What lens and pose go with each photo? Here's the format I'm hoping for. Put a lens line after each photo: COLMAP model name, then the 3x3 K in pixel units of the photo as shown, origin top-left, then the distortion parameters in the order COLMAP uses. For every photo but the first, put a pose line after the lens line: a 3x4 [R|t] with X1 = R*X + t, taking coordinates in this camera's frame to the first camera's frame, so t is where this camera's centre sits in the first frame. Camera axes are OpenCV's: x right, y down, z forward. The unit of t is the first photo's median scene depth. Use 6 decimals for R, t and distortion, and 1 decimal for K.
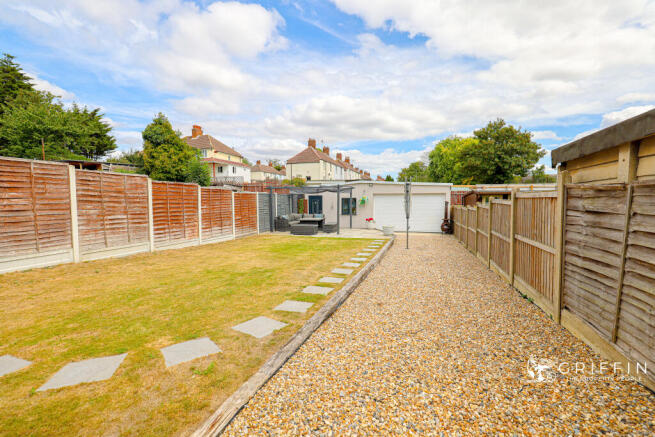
lens RADIAL K [[292.9, 0, 326.8], [0, 292.9, 204.5], [0, 0, 1]] dist [-0.002035, -0.000299]
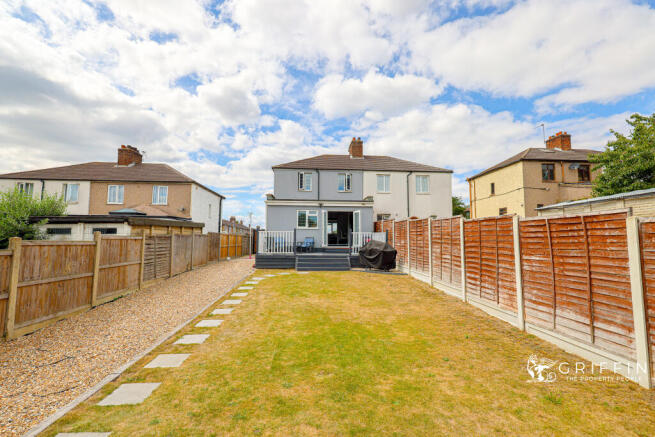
lens RADIAL K [[292.9, 0, 326.8], [0, 292.9, 204.5], [0, 0, 1]] dist [-0.002035, -0.000299]
pose [[-0.930159, -0.042609, -0.364676, 0.087770], [-0.007638, 0.995274, -0.096806, -0.030887], [0.367077, -0.087260, -0.926089, 1.367802]]
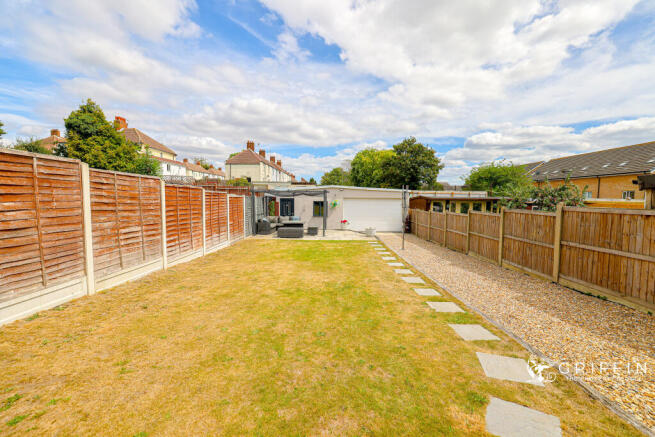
lens RADIAL K [[263.0, 0, 326.9], [0, 263.0, 204.3], [0, 0, 1]] dist [0.000632, 0.000249]
pose [[0.958093, 0.007135, 0.286370, -0.303098], [-0.008250, 0.999962, 0.002686, -0.023193], [-0.286340, -0.004936, 0.958115, 0.123008]]
